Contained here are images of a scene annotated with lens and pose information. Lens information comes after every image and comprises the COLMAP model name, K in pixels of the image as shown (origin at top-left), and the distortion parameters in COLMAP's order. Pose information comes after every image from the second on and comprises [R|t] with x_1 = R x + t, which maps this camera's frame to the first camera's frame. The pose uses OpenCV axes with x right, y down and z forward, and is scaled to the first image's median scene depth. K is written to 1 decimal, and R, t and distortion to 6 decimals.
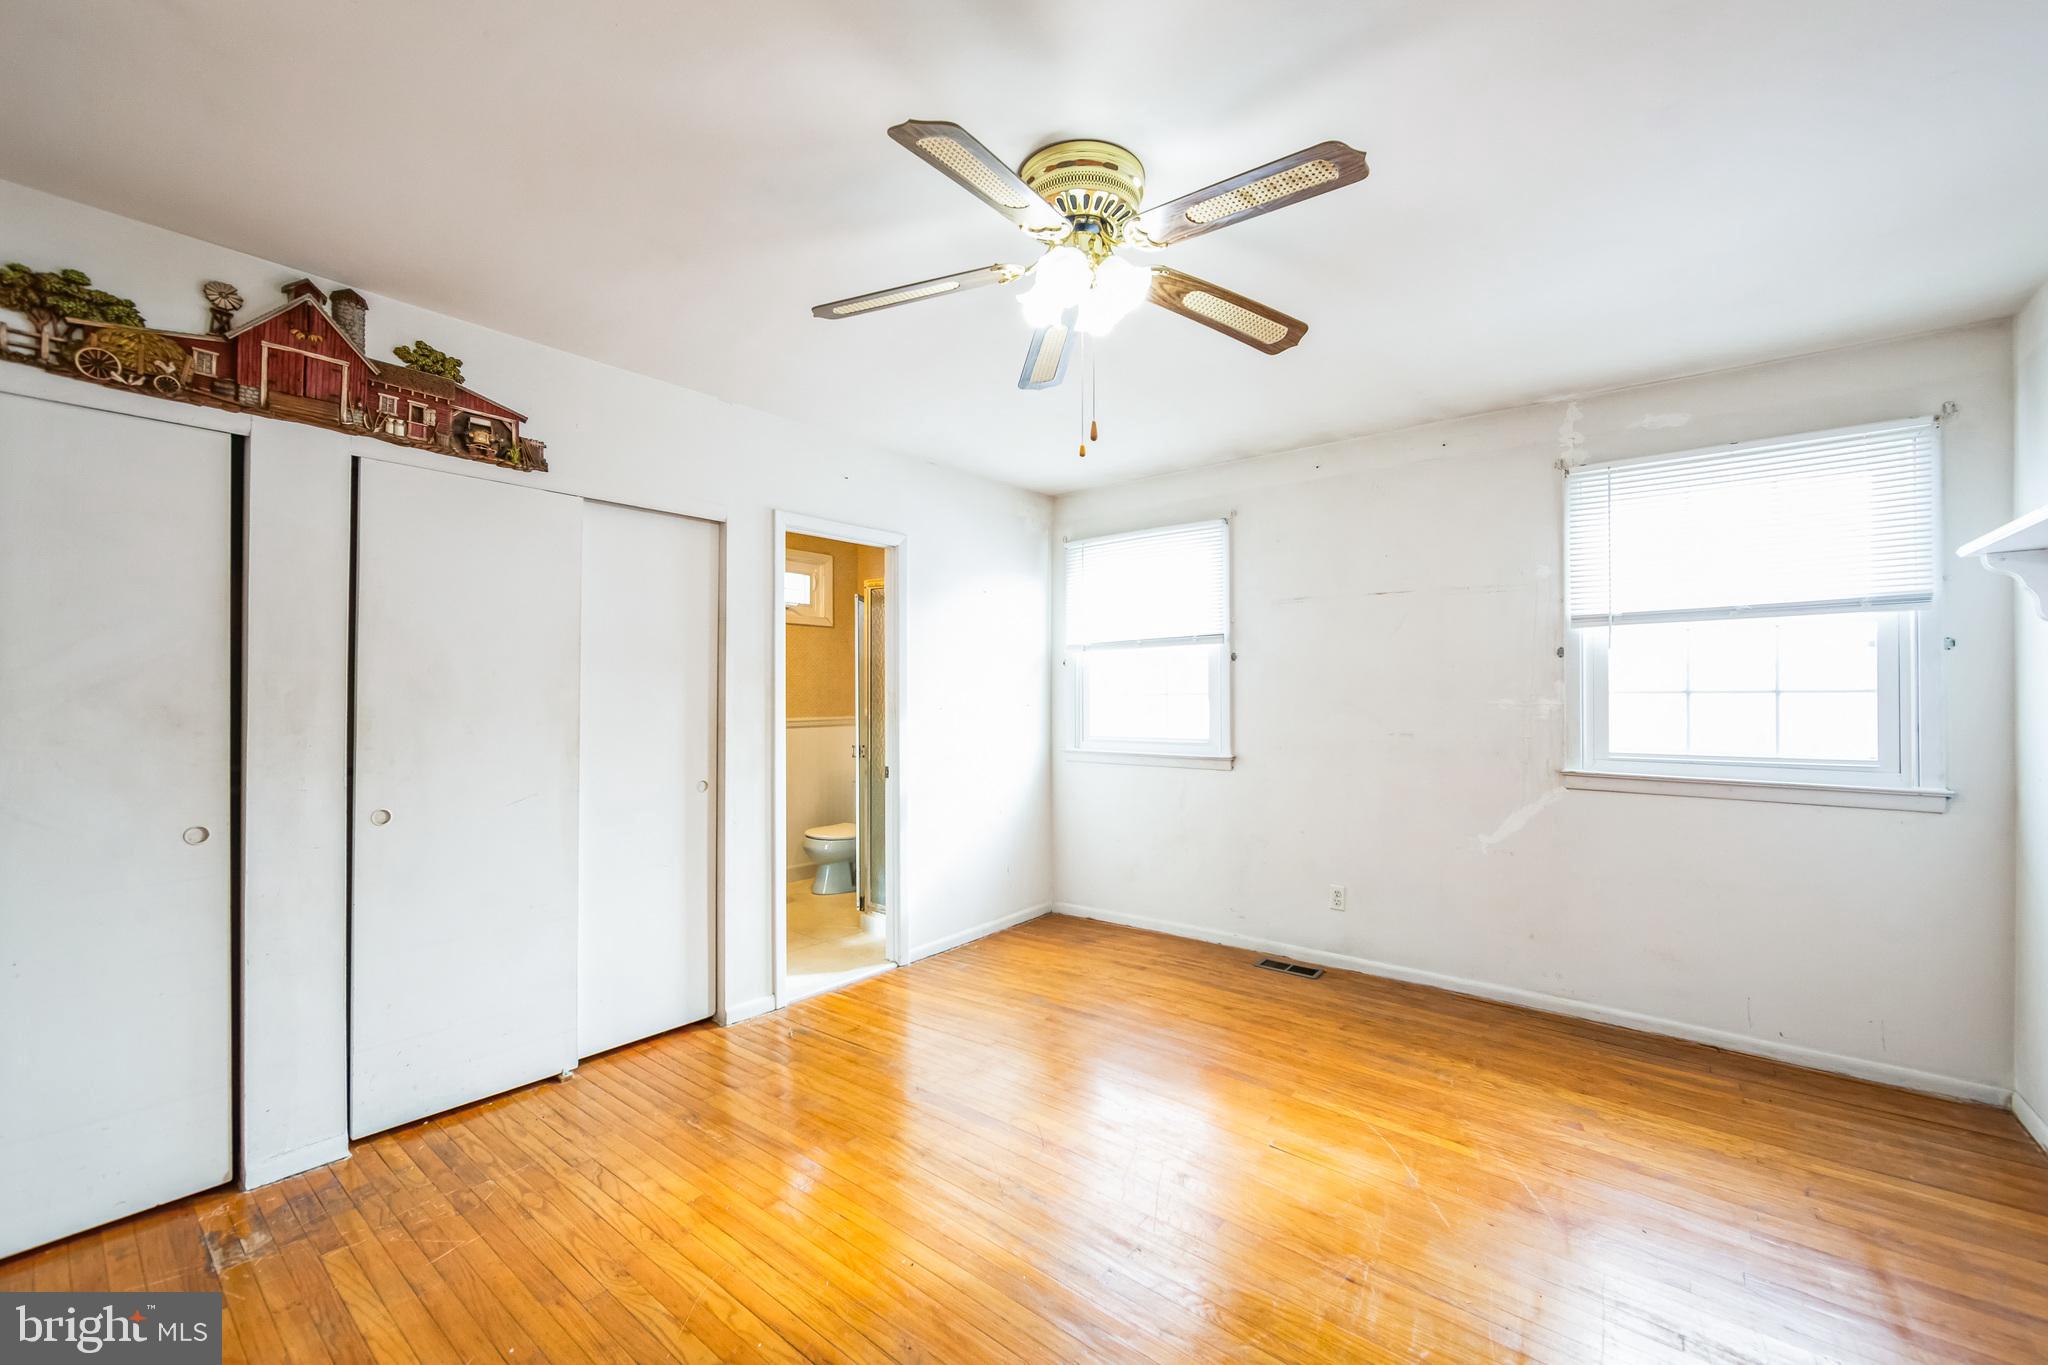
lens RADIAL K [[808.4, 0, 1033.5], [0, 808.4, 689.0], [0, 0, 1]] dist [-0.011063, 0.000870]
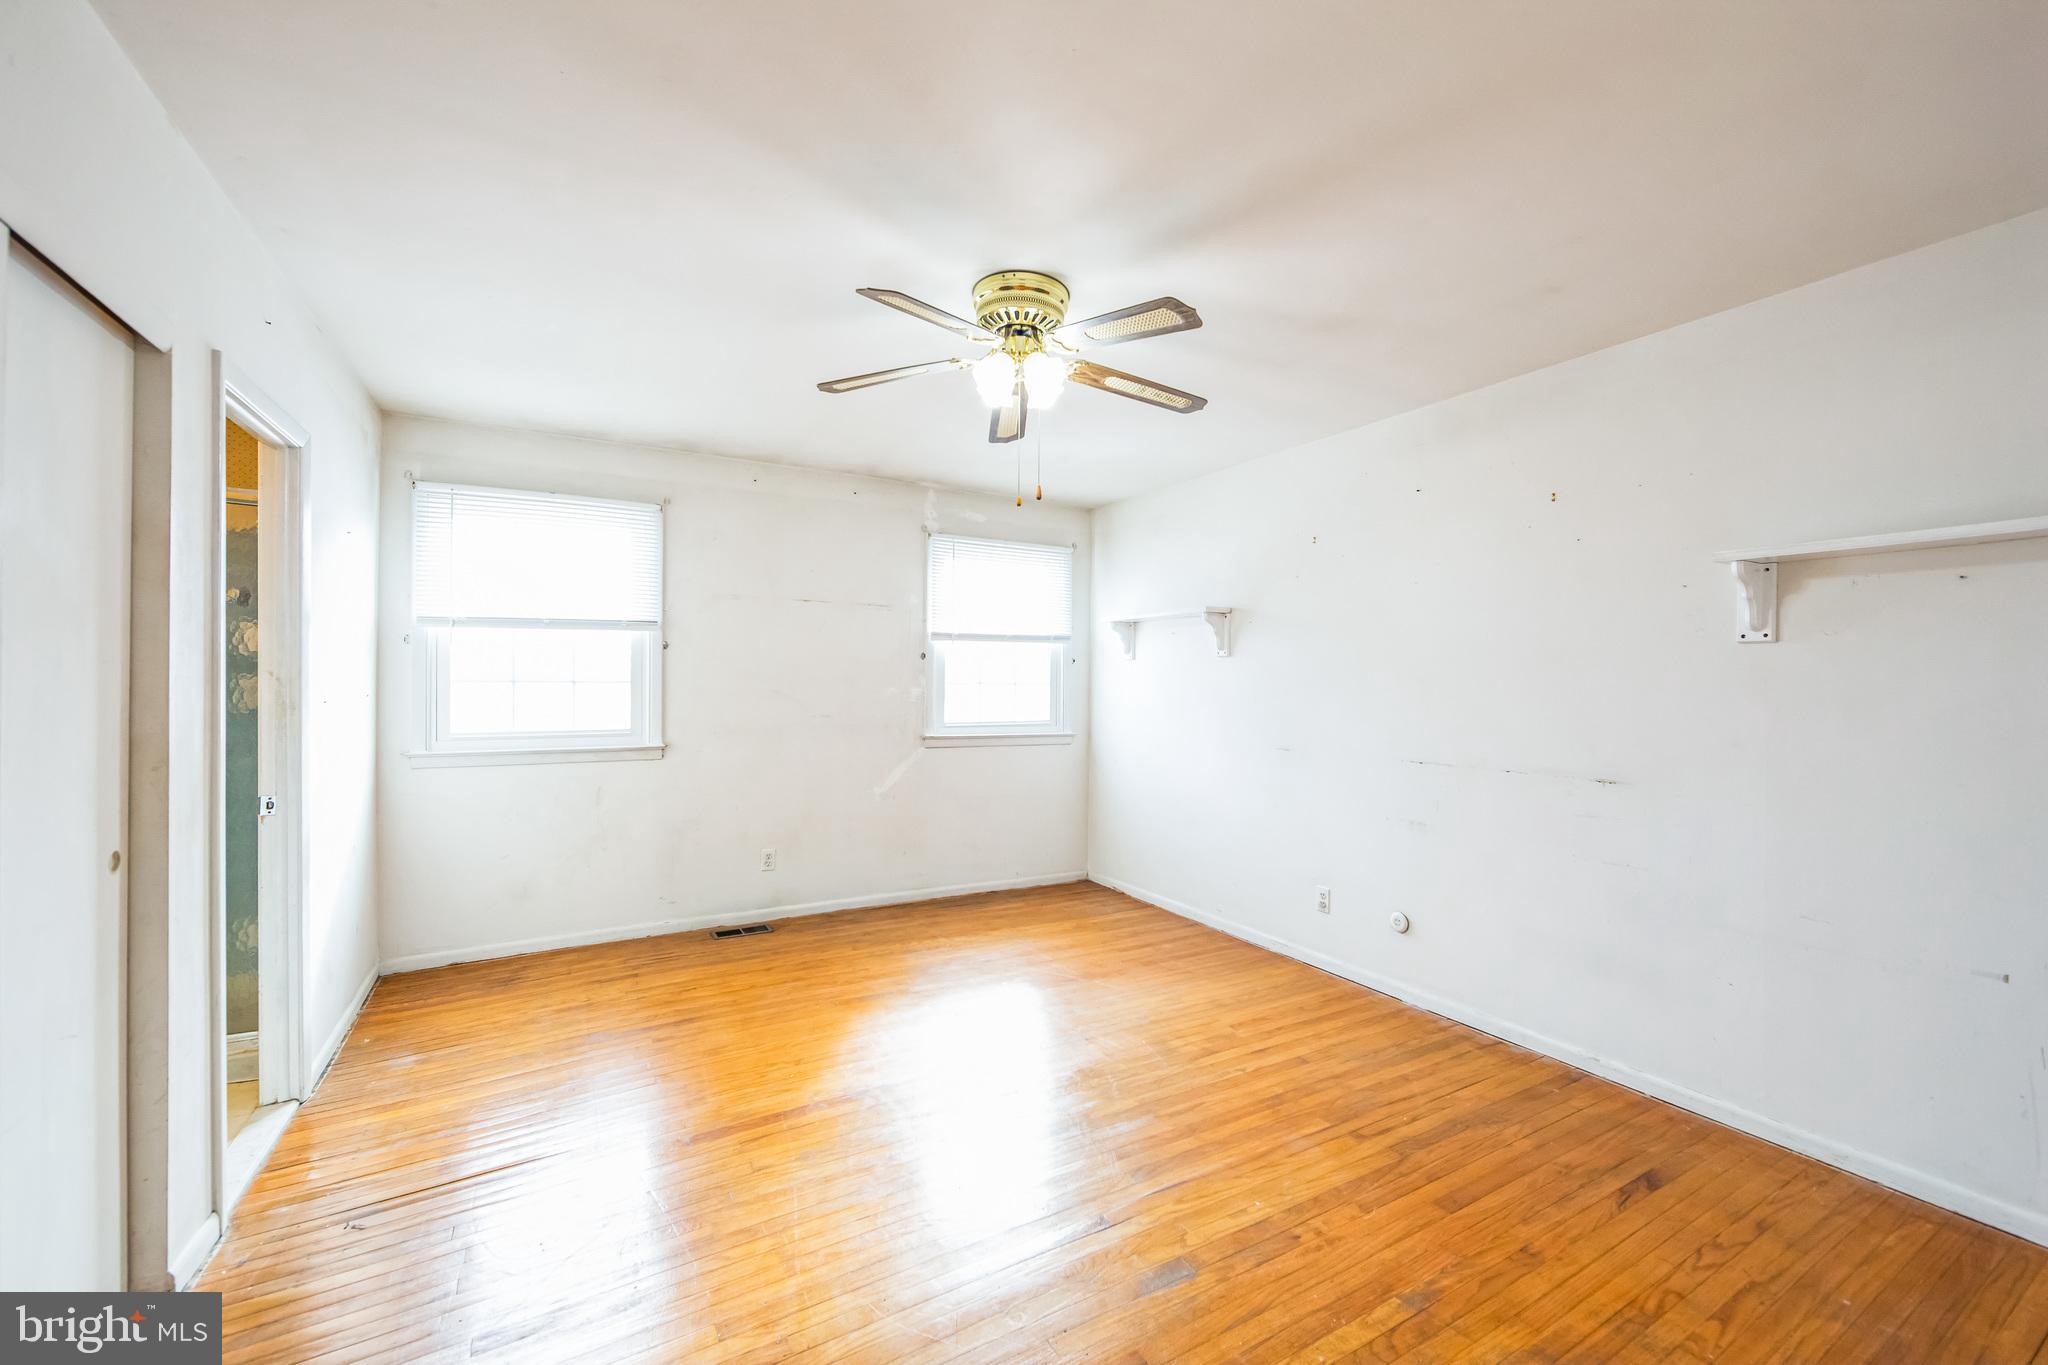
lens RADIAL K [[808.4, 0, 1017.9], [0, 808.4, 691.8], [0, 0, 1]] dist [-0.011063, 0.000870]
pose [[0.370231, -0.005318, 0.928925, -0.617234], [-0.014503, 0.999829, 0.011505, -0.000042], [-0.928827, -0.017731, 0.370090, 0.269558]]
